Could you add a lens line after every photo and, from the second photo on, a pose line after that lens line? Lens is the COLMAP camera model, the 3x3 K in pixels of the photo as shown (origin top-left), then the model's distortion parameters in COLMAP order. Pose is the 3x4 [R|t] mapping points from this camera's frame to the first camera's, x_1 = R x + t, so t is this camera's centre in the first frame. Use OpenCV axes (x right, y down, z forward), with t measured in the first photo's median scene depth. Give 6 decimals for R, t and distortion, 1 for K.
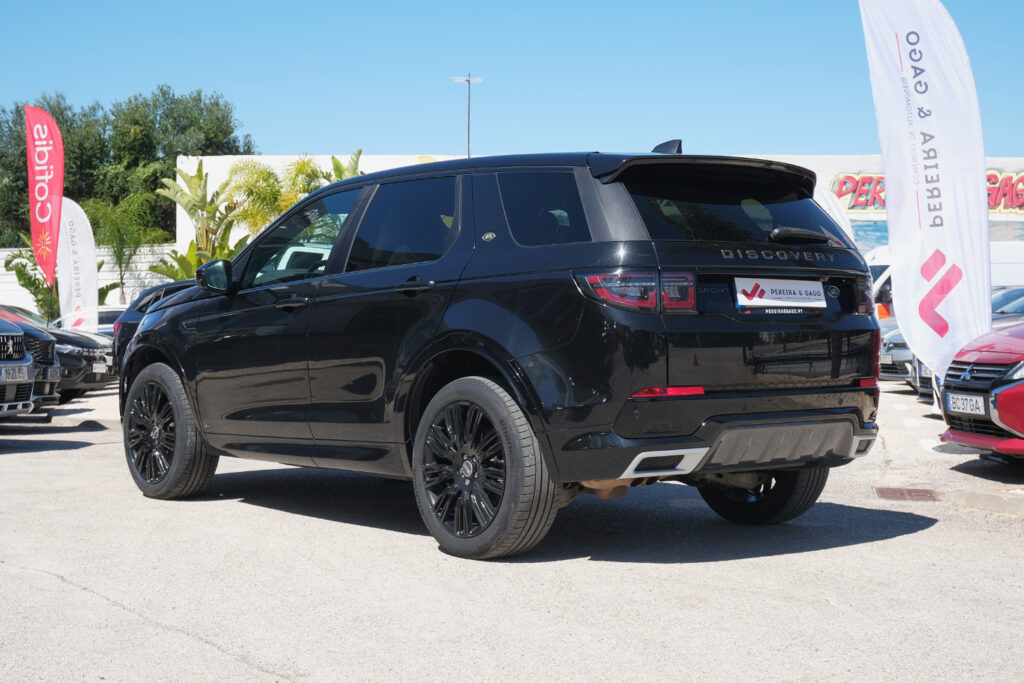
lens RADIAL K [[1634.6, 0, 508.9], [0, 1634.6, 338.9], [0, 0, 1]] dist [-0.045917, 0.000000]
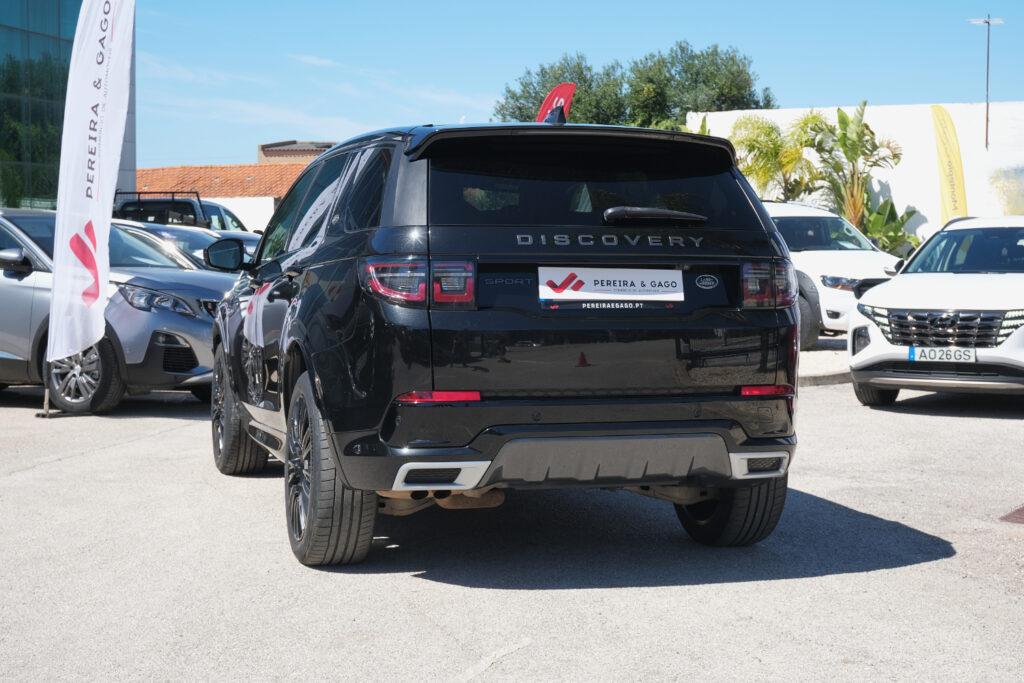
lens RADIAL K [[1621.7, 0, 487.6], [0, 1621.7, 362.4], [0, 0, 1]] dist [-0.033259, 0.000000]
pose [[0.917673, 0.028525, -0.396312, 0.085238], [-0.010619, 0.998824, 0.047301, -0.005099], [0.397195, -0.039199, 0.916897, 0.036773]]
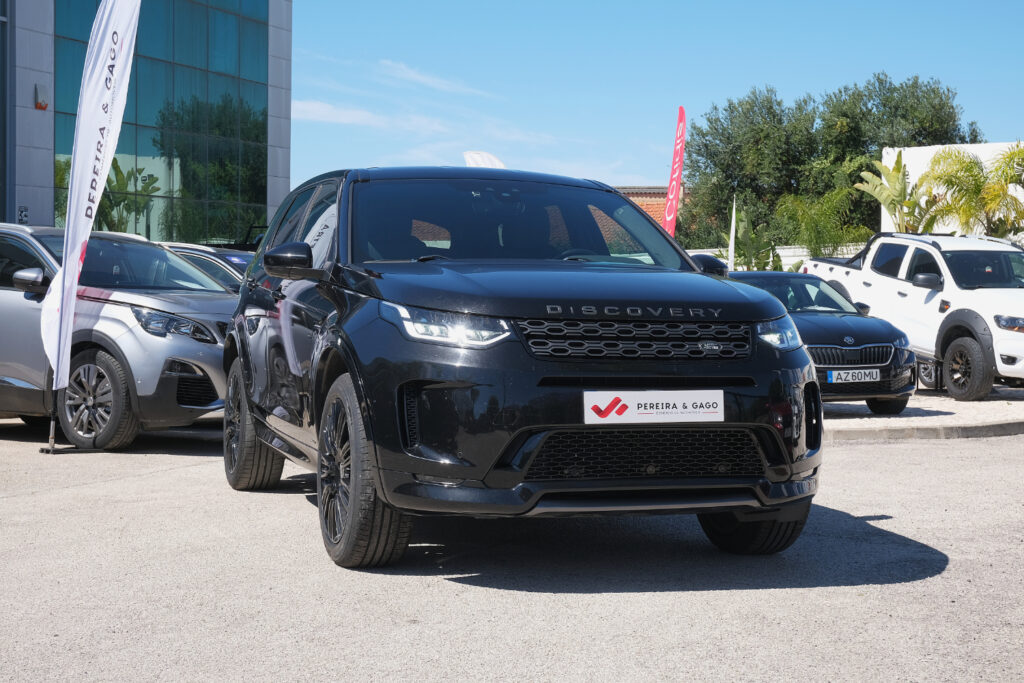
lens RADIAL K [[1634.6, 0, 471.0], [0, 1634.6, 339.6], [0, 0, 1]] dist [-0.045917, 0.000000]
pose [[0.847353, 0.019525, -0.530671, 0.097062], [-0.020831, 0.999777, 0.003523, -0.000901], [0.530621, 0.008069, 0.847571, 0.089438]]
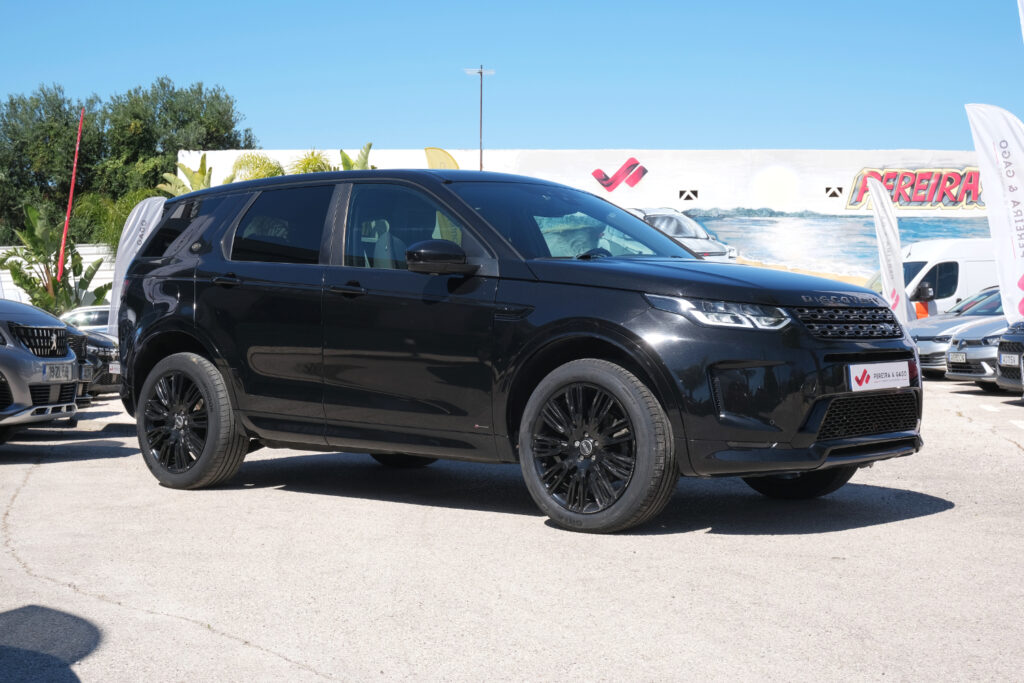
lens RADIAL K [[1634.6, 0, 503.5], [0, 1634.6, 322.2], [0, 0, 1]] dist [-0.045917, 0.000000]
pose [[0.999936, -0.000876, 0.011307, -0.022837], [0.001015, 0.999923, -0.012341, 0.001722], [-0.011296, 0.012352, 0.999860, 0.034757]]
